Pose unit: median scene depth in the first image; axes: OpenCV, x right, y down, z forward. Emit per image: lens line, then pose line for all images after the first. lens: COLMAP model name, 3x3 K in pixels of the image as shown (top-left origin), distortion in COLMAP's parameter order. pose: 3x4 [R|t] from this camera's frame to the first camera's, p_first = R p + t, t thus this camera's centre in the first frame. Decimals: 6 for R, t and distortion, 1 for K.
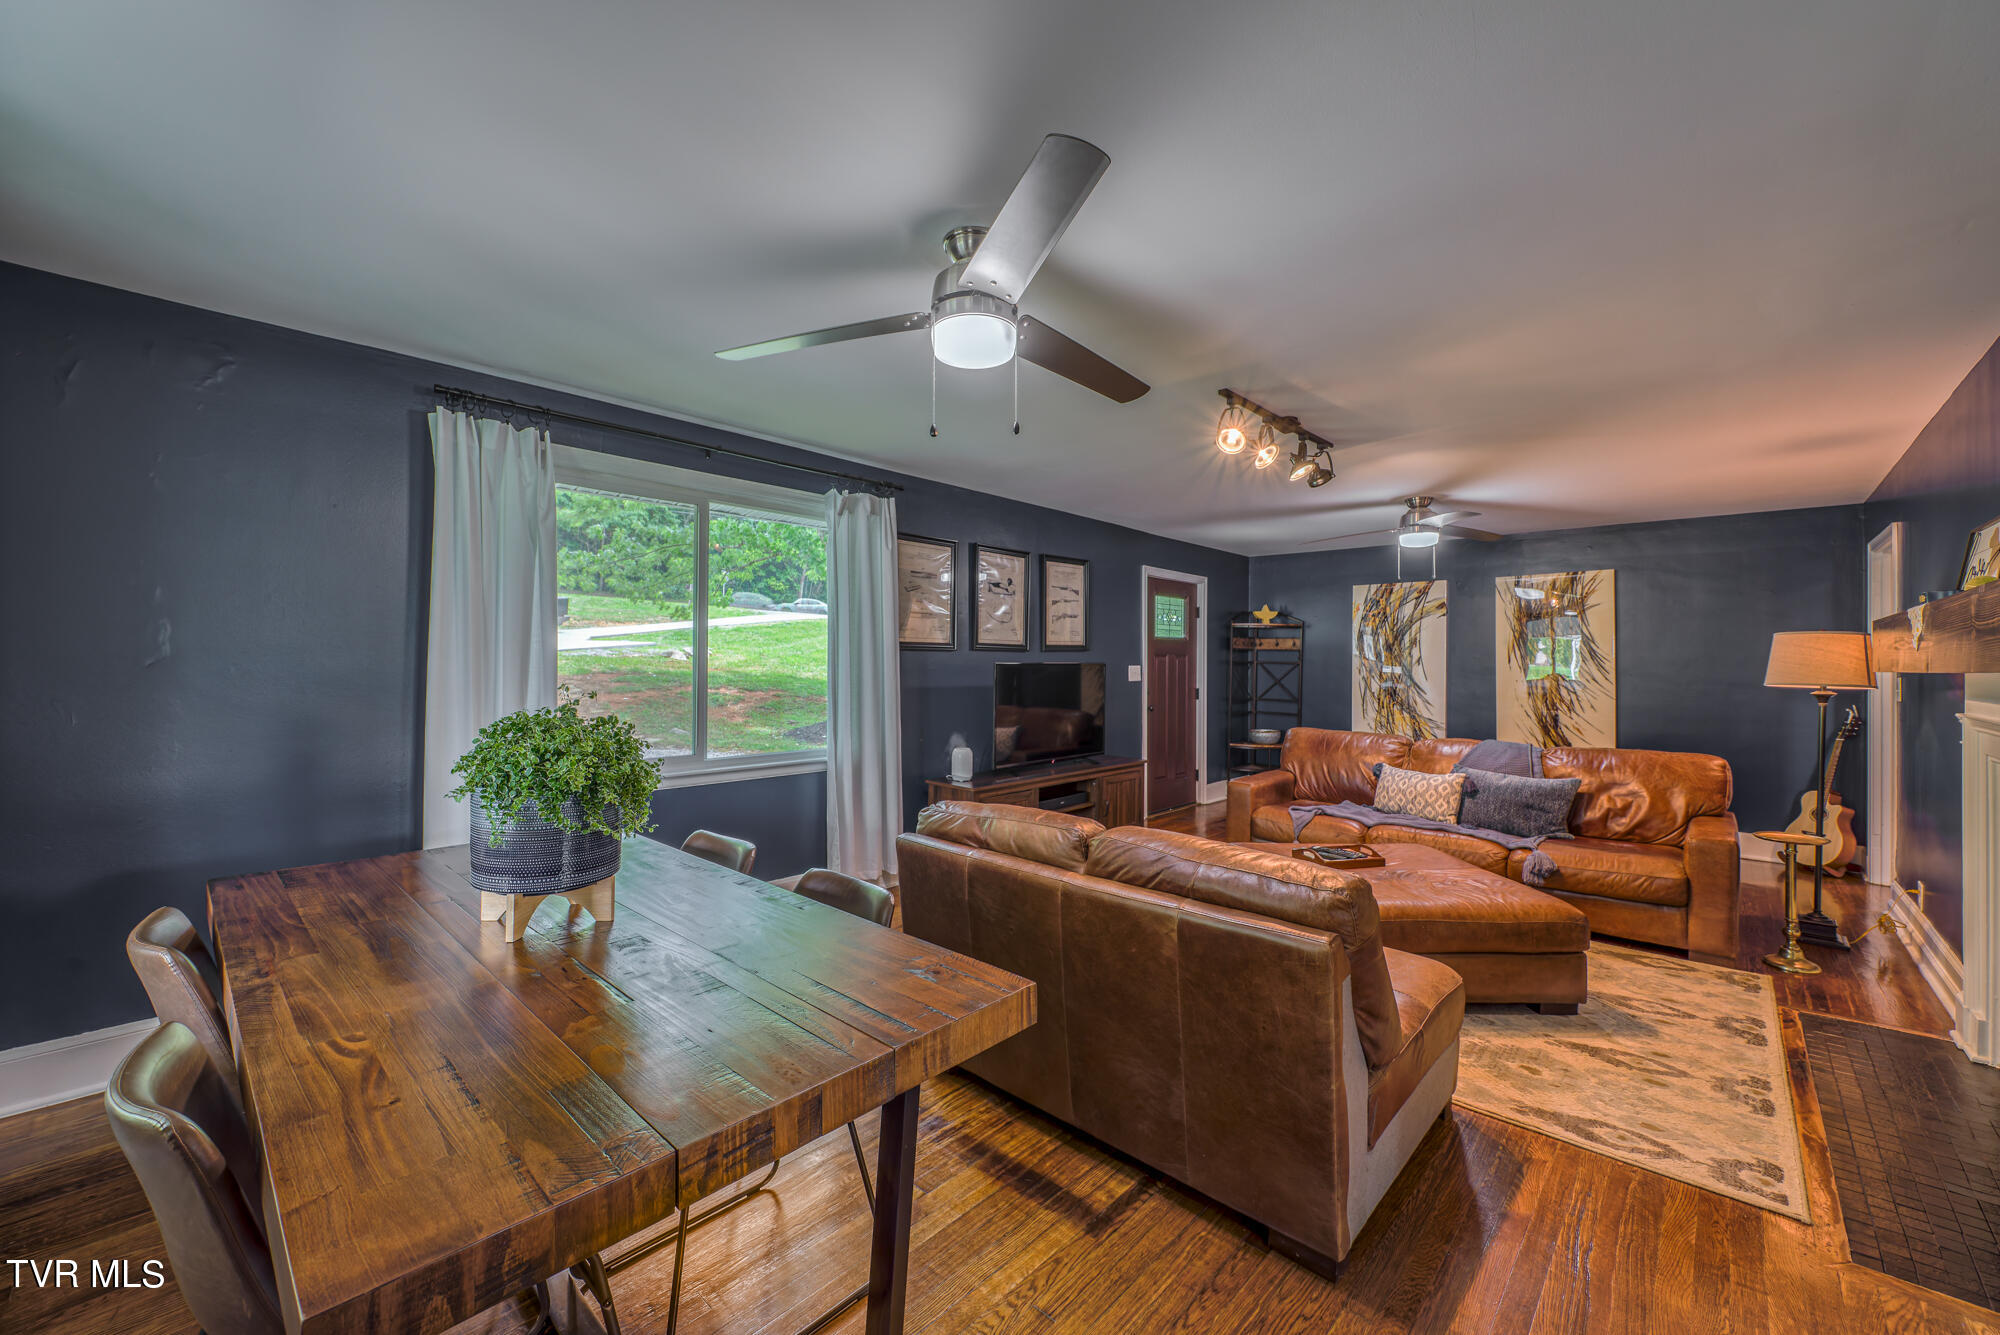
lens RADIAL K [[780.4, 0, 995.8], [0, 780.4, 665.5], [0, 0, 1]] dist [-0.001838, -0.000608]
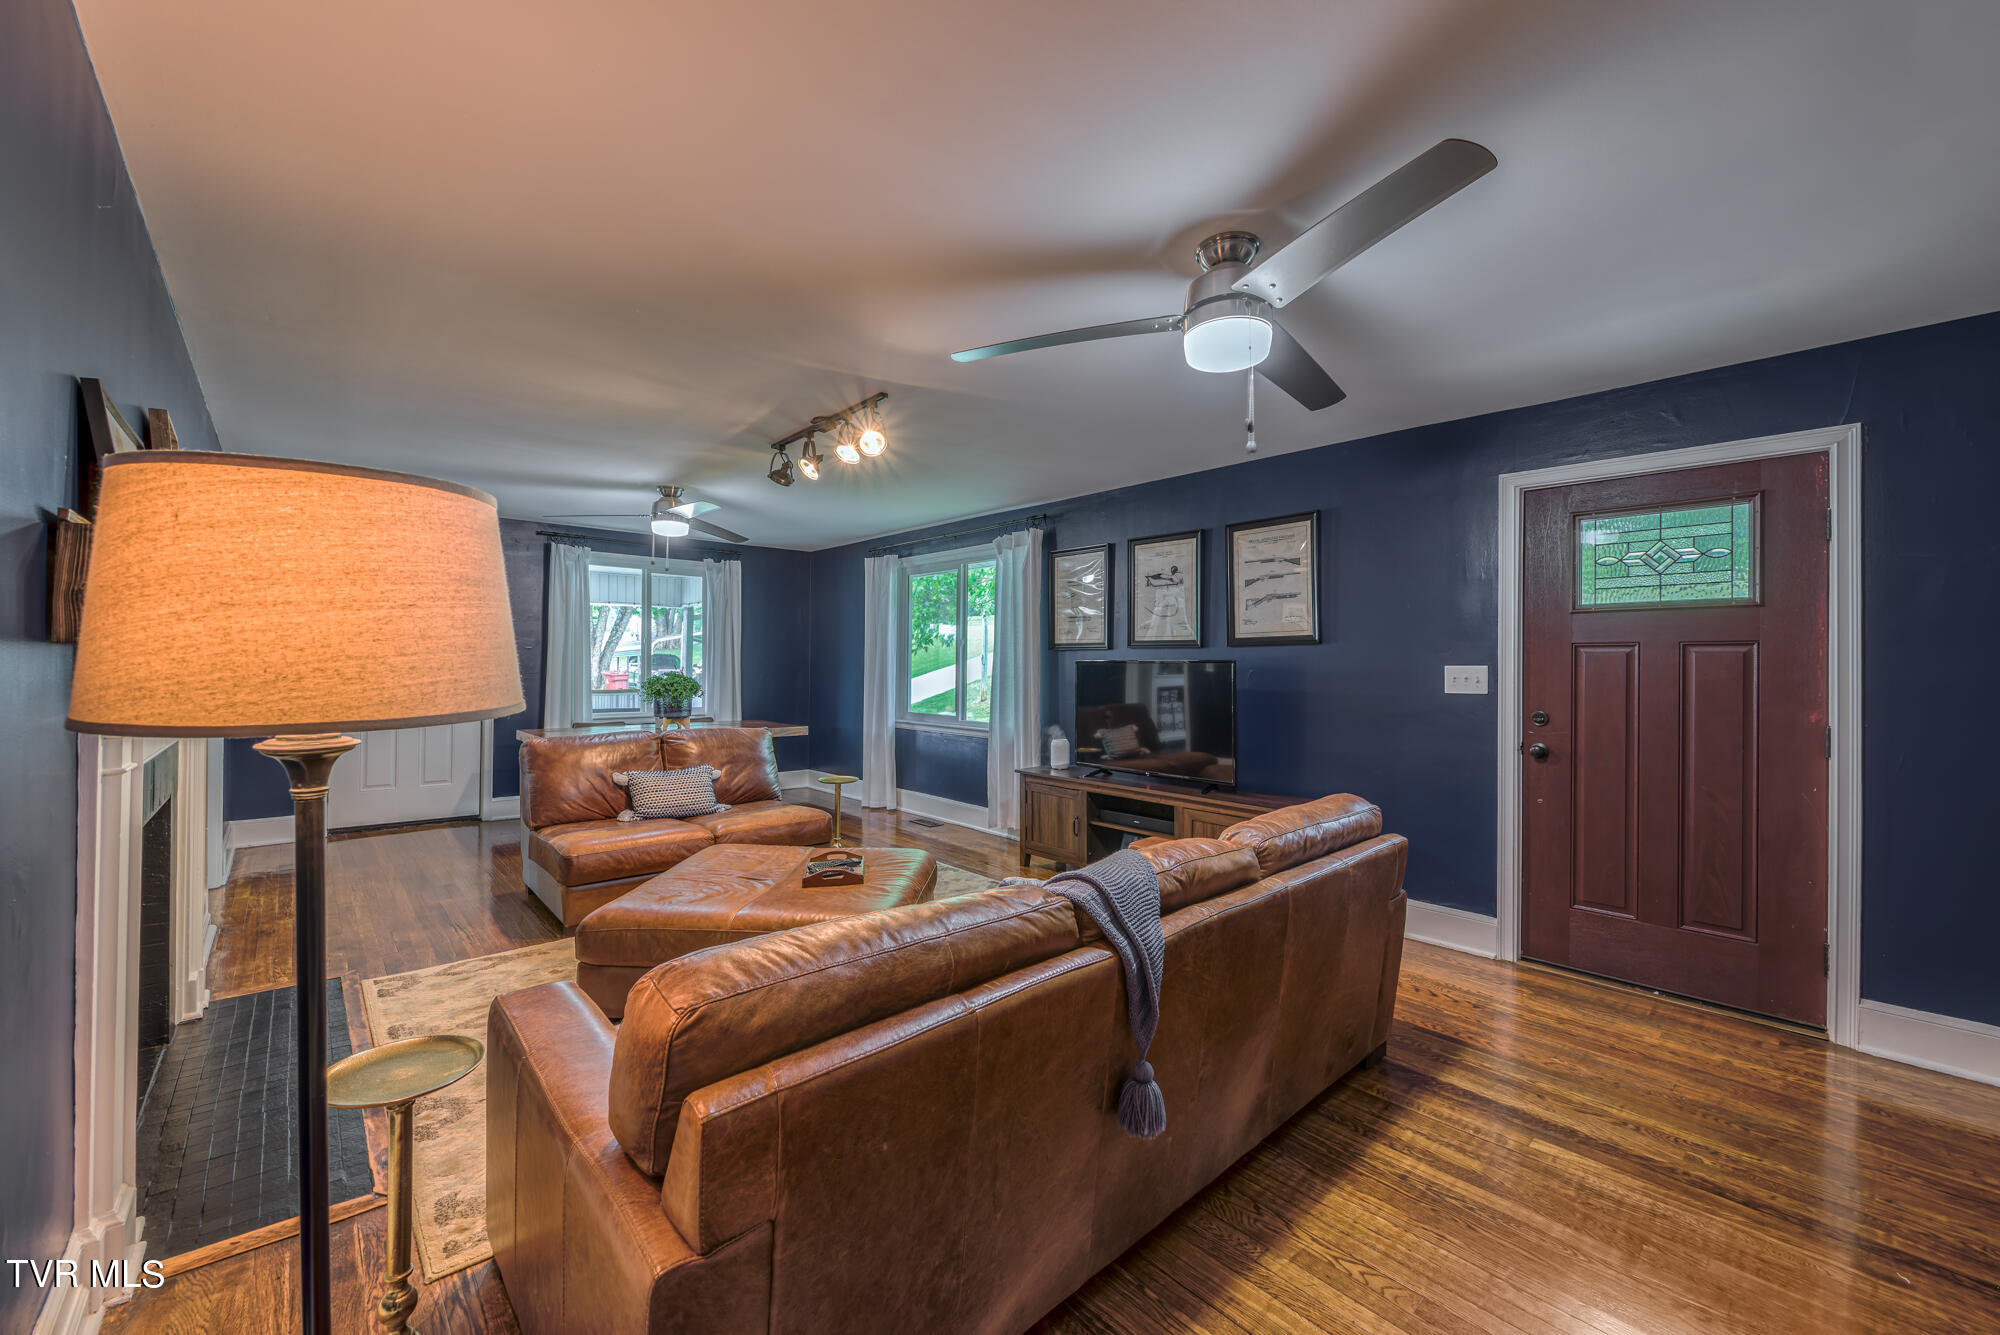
lens RADIAL K [[780.4, 0, 998.3], [0, 780.4, 661.2], [0, 0, 1]] dist [-0.001838, -0.000608]
pose [[-0.081064, -0.011209, -0.996646, 0.919691], [-0.013842, 0.999853, -0.010119, 0.008272], [0.996613, 0.012975, -0.081207, 0.876895]]
